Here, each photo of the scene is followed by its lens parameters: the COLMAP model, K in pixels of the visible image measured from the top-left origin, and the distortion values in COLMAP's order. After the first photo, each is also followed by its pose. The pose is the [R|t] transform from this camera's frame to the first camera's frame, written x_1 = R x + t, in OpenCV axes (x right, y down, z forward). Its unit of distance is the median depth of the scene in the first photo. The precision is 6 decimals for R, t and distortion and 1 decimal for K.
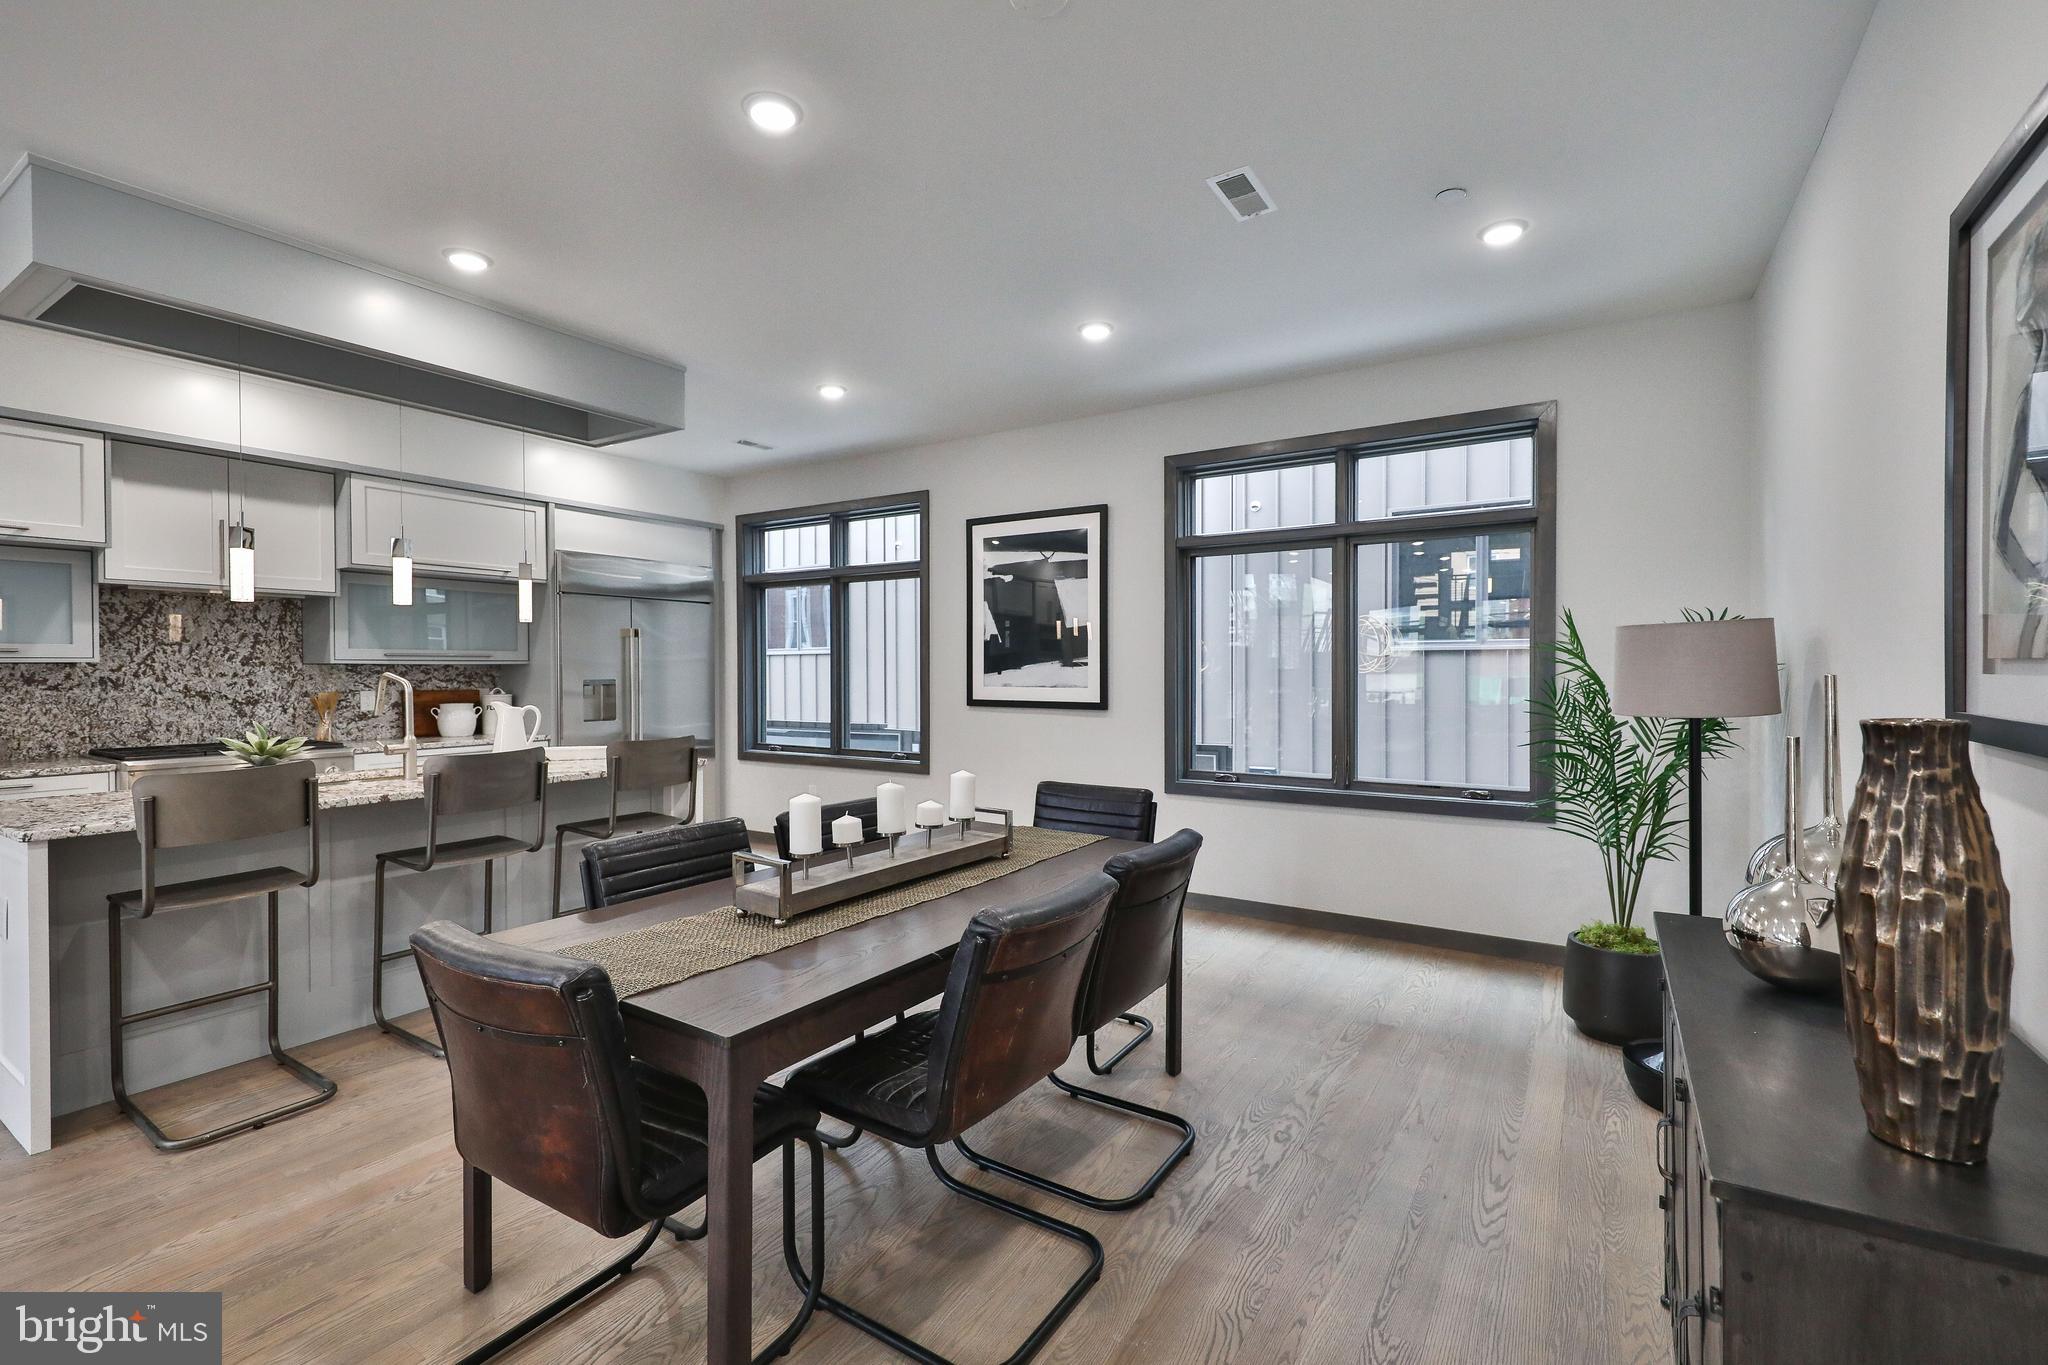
lens RADIAL K [[895.2, 0, 1026.2], [0, 895.2, 675.7], [0, 0, 1]] dist [0.042367, -0.014538]
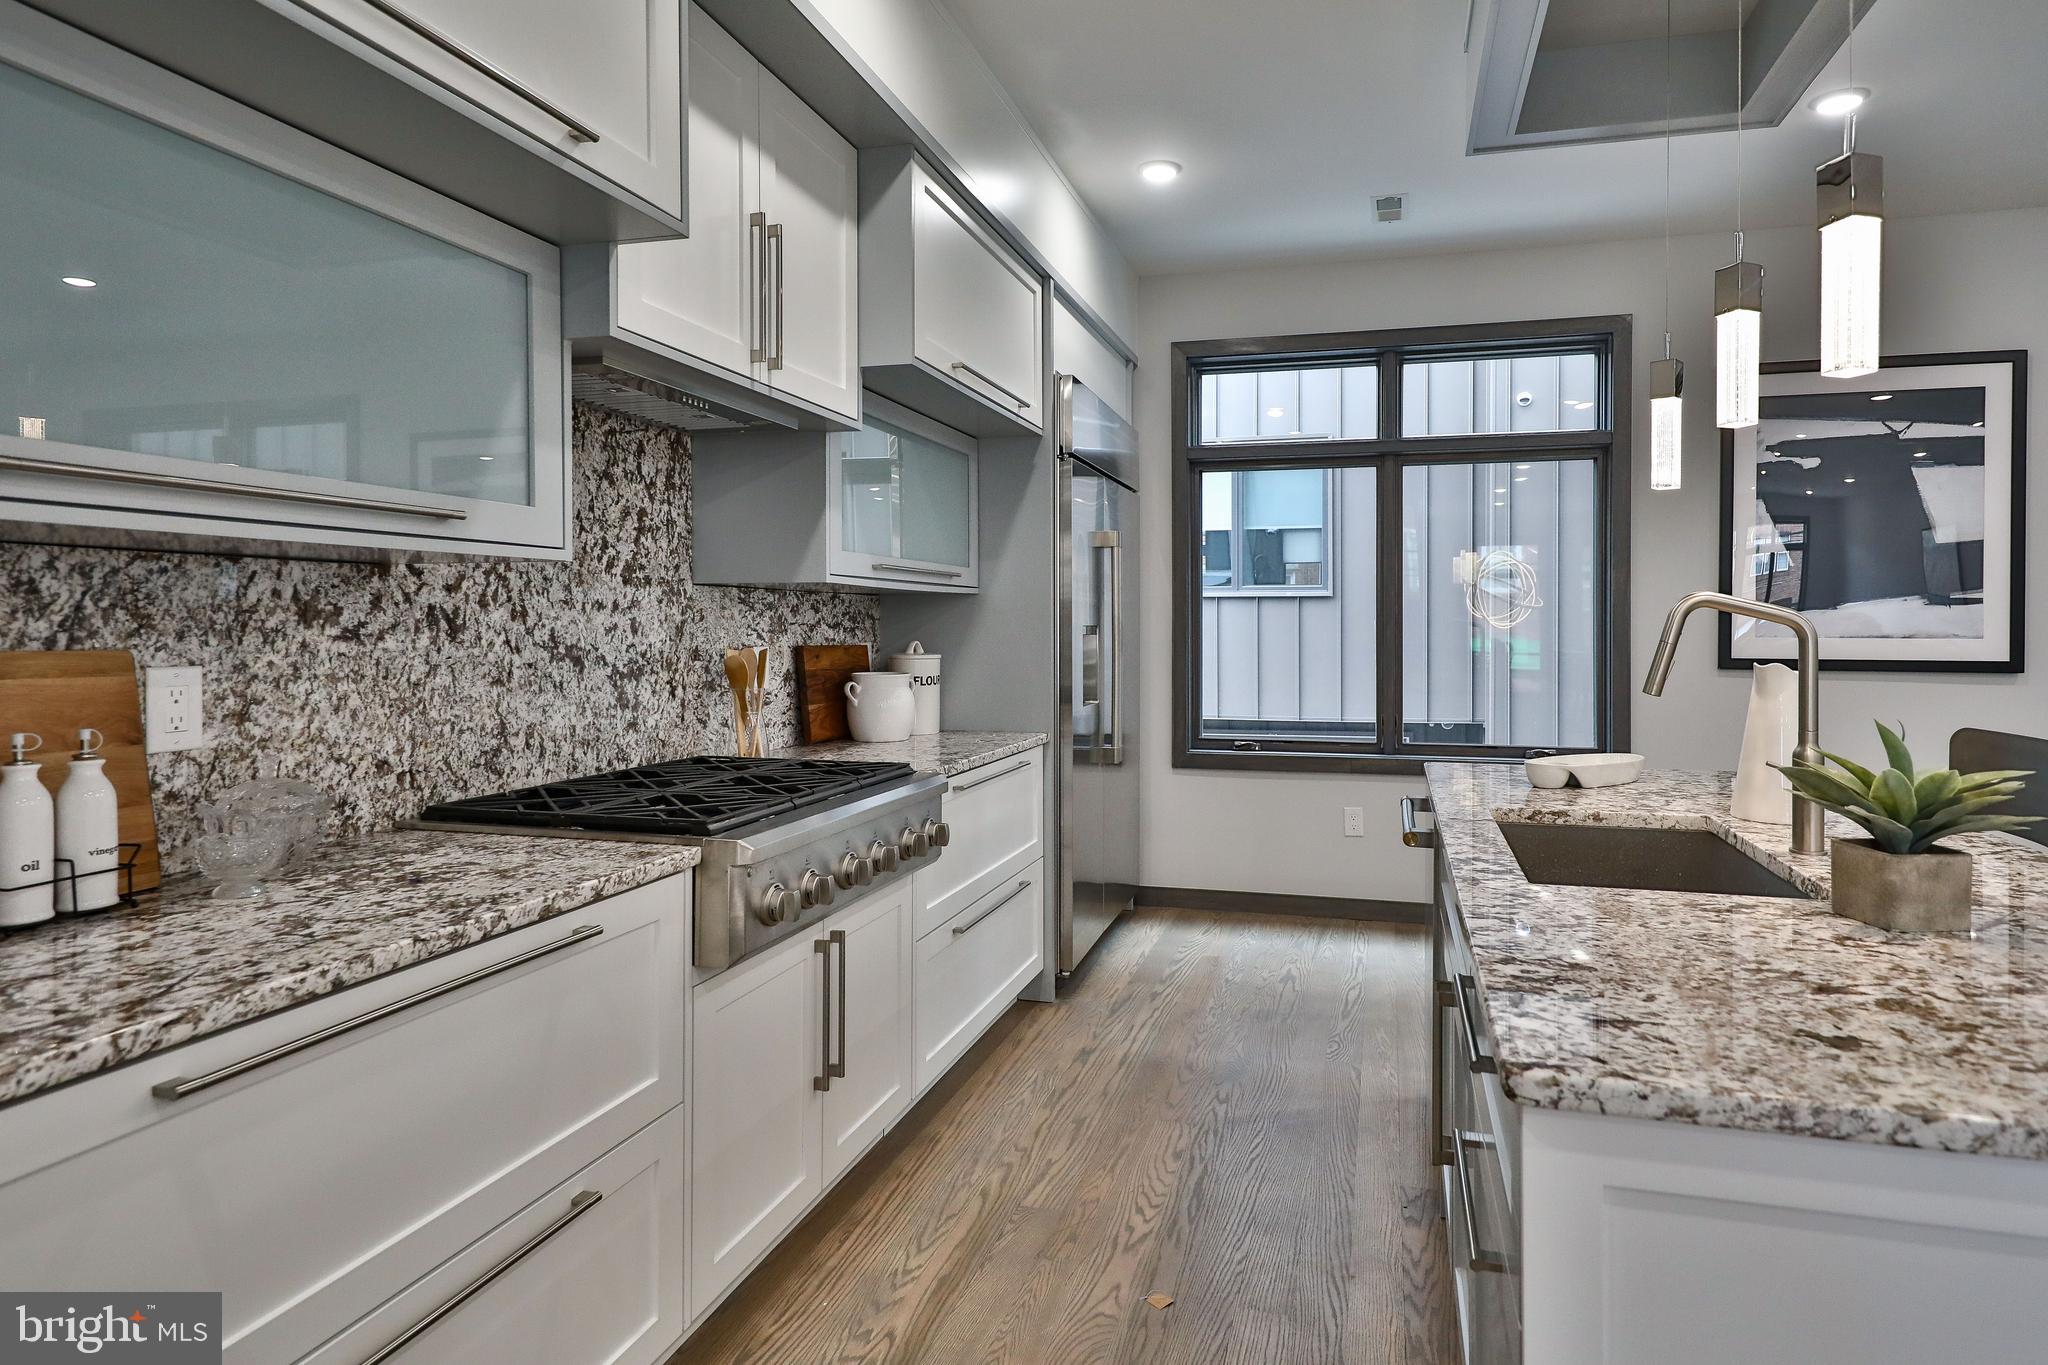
lens RADIAL K [[1136.1, 0, 1086.1], [0, 1136.1, 630.3], [0, 0, 1]] dist [-0.000616, 0.000298]
pose [[0.951962, 0.001596, 0.306211, -0.791365], [-0.000441, 0.999993, -0.003841, 0.011367], [-0.306215, 0.003521, 0.951956, 0.435390]]
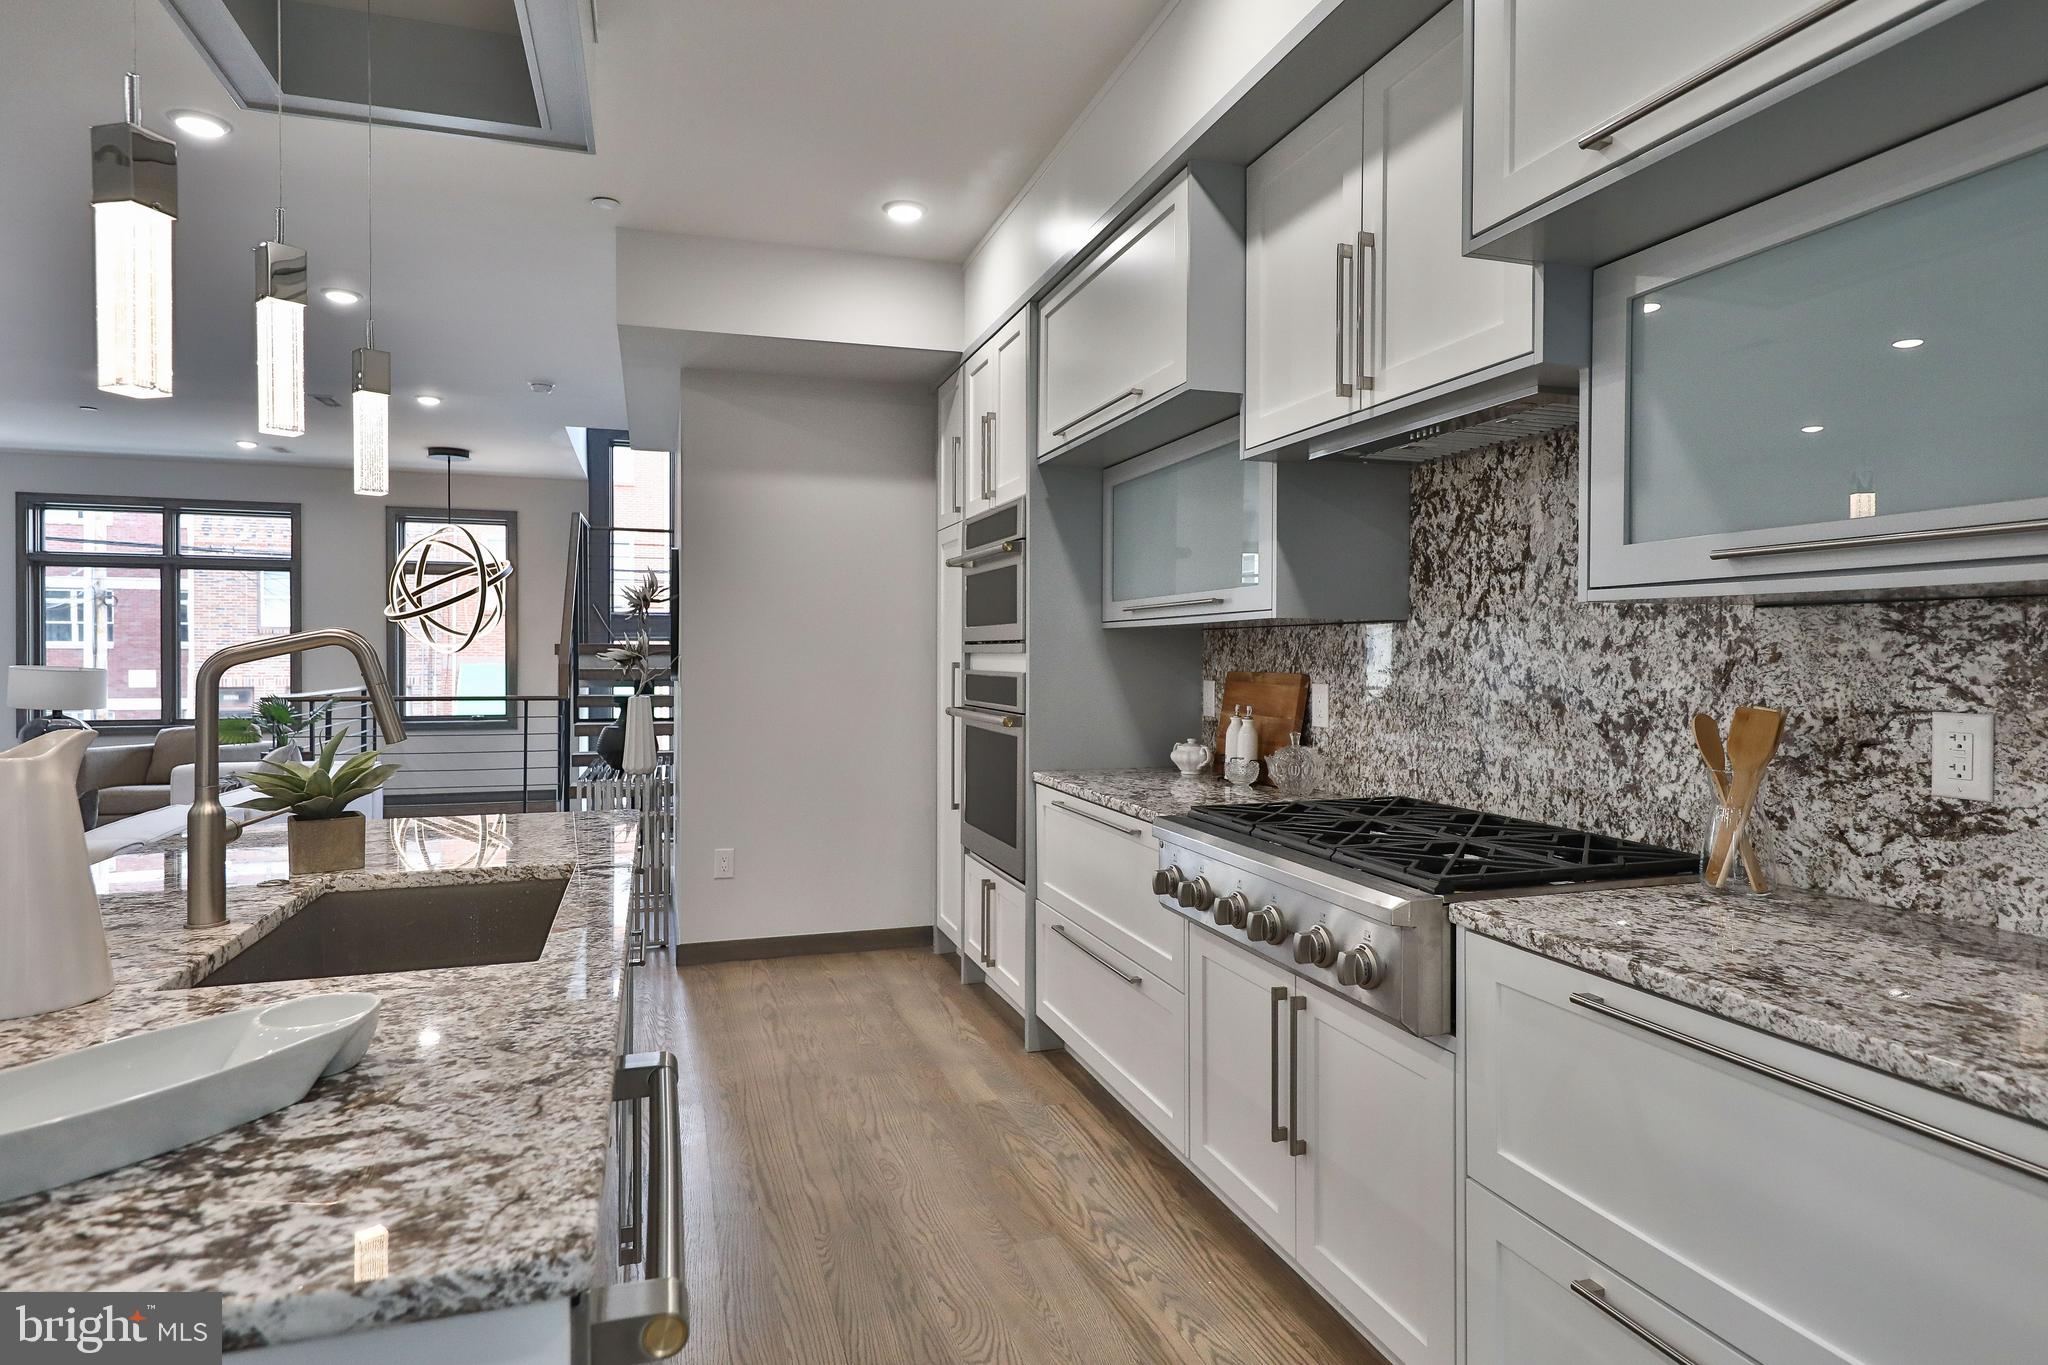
lens RADIAL K [[1096.3, 0, 1026.5], [0, 1096.3, 663.4], [0, 0, 1]] dist [0.000201, 0.000085]
pose [[-0.629754, 0.004838, -0.776779, -0.381293], [-0.010198, 0.999843, 0.014496, 0.002592], [0.776728, 0.017050, -0.629606, 1.056226]]
